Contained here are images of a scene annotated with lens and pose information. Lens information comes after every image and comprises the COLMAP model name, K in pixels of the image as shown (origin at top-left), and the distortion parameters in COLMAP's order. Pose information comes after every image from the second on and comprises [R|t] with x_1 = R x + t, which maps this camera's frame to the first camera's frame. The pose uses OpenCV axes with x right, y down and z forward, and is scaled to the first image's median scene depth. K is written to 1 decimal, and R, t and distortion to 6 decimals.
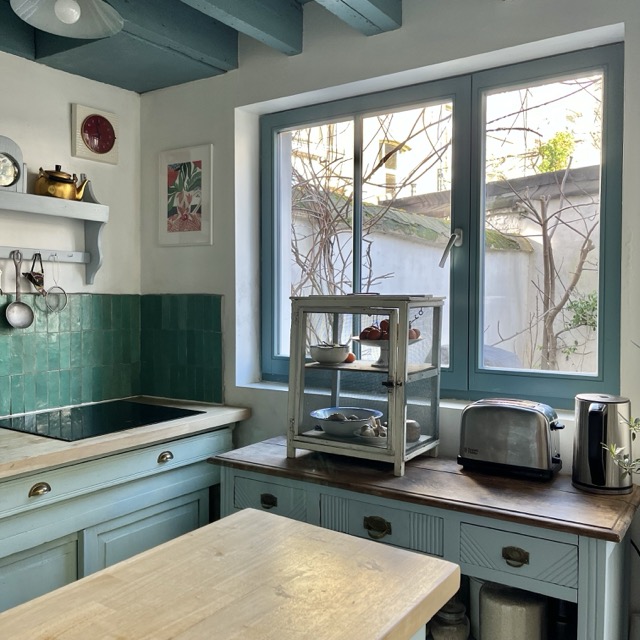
lens RADIAL K [[649.3, 0, 319.3], [0, 649.3, 316.3], [0, 0, 1]] dist [0.027287, 0.000000]
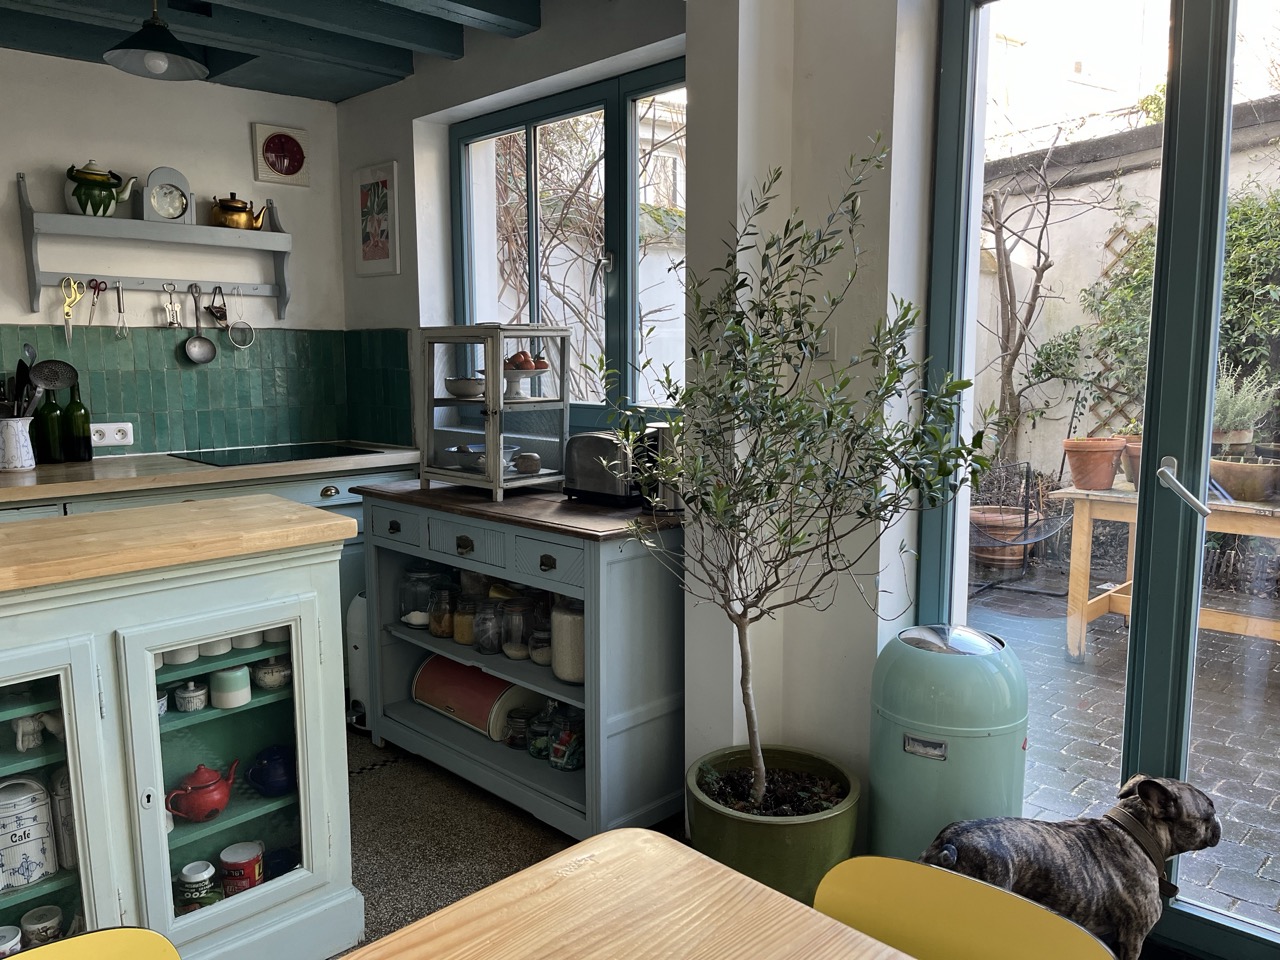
lens RADIAL K [[963.4, 0, 639.2], [0, 963.4, 494.0], [0, 0, 1]] dist [0.014611, -0.003227]
pose [[0.982332, 0.024445, -0.185545, 0.440961], [-0.001773, 0.992604, 0.121386, 0.033404], [0.187140, -0.118913, 0.975109, -0.314038]]
